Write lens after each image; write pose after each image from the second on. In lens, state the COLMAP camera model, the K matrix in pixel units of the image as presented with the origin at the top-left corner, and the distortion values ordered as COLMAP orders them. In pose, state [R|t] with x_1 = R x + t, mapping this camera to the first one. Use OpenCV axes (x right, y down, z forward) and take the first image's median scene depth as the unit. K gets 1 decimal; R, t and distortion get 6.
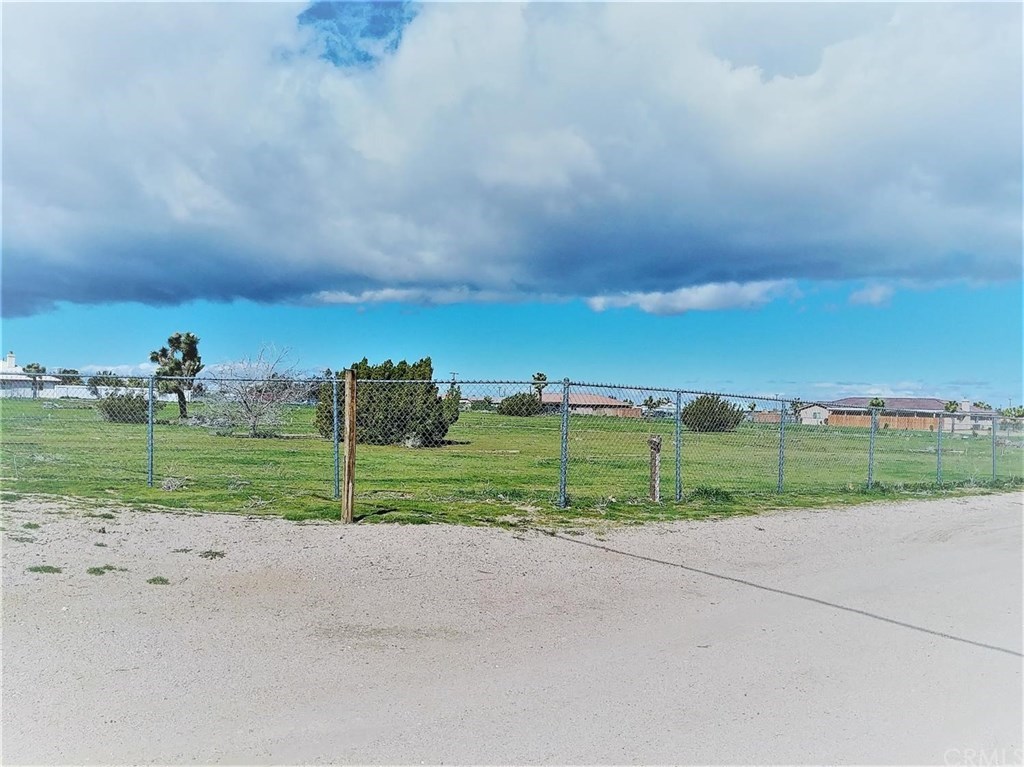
lens RADIAL K [[889.7, 0, 515.2], [0, 889.7, 390.5], [0, 0, 1]] dist [0.086370, -0.128225]
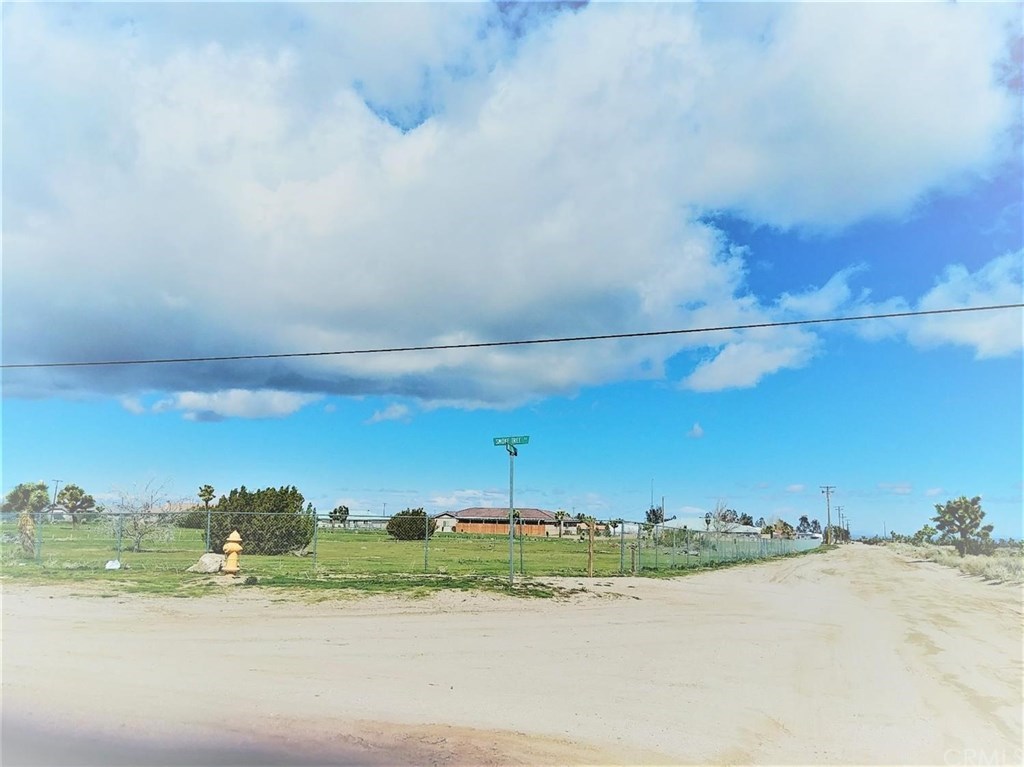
lens RADIAL K [[894.5, 0, 513.3], [0, 894.5, 378.7], [0, 0, 1]] dist [0.062623, -0.066117]
pose [[0.894200, 0.064729, 0.442963, -0.172954], [-0.006300, 0.991213, -0.132125, -0.008801], [-0.447623, 0.115356, 0.886751, -0.136802]]
